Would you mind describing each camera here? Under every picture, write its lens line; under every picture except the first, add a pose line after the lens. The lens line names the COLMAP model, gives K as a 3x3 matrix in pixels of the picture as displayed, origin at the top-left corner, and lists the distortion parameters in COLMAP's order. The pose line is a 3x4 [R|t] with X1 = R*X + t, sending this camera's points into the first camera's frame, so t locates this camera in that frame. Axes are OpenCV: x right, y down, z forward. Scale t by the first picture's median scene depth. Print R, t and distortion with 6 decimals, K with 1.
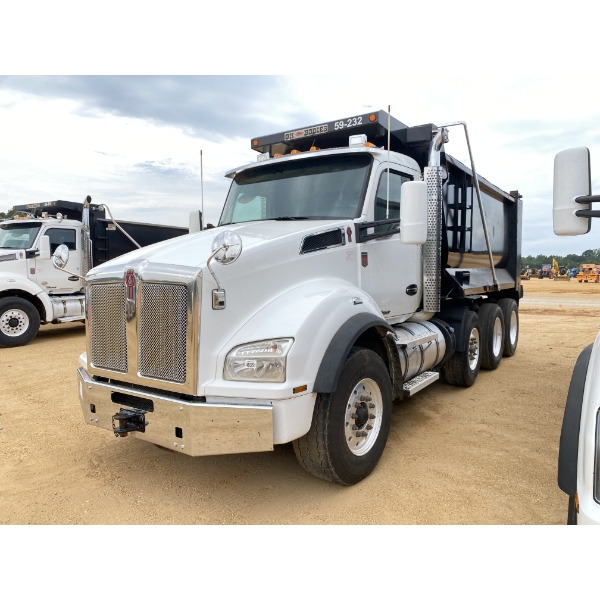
lens RADIAL K [[472.7, 0, 298.8], [0, 472.7, 296.6], [0, 0, 1]] dist [0.010078, 0.001163]
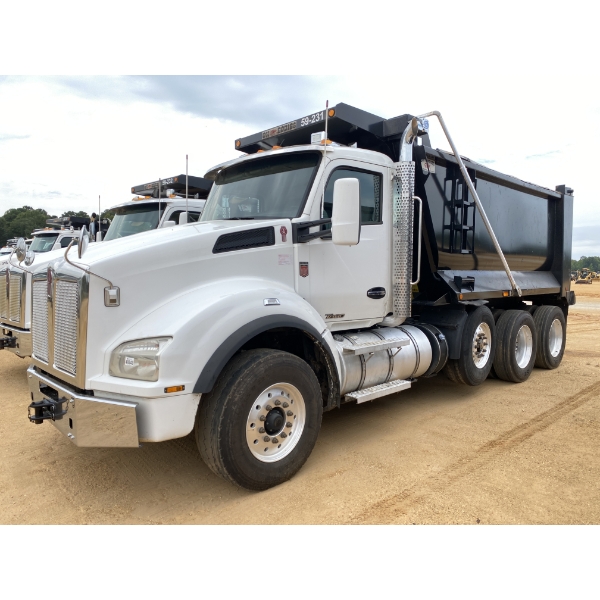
lens RADIAL K [[472.7, 0, 298.8], [0, 472.7, 296.6], [0, 0, 1]] dist [0.010078, 0.001163]
pose [[0.981211, 0.025501, -0.191245, 0.307531], [-0.025253, 0.999674, 0.003737, -0.006396], [0.191278, 0.001163, 0.981535, 0.048575]]
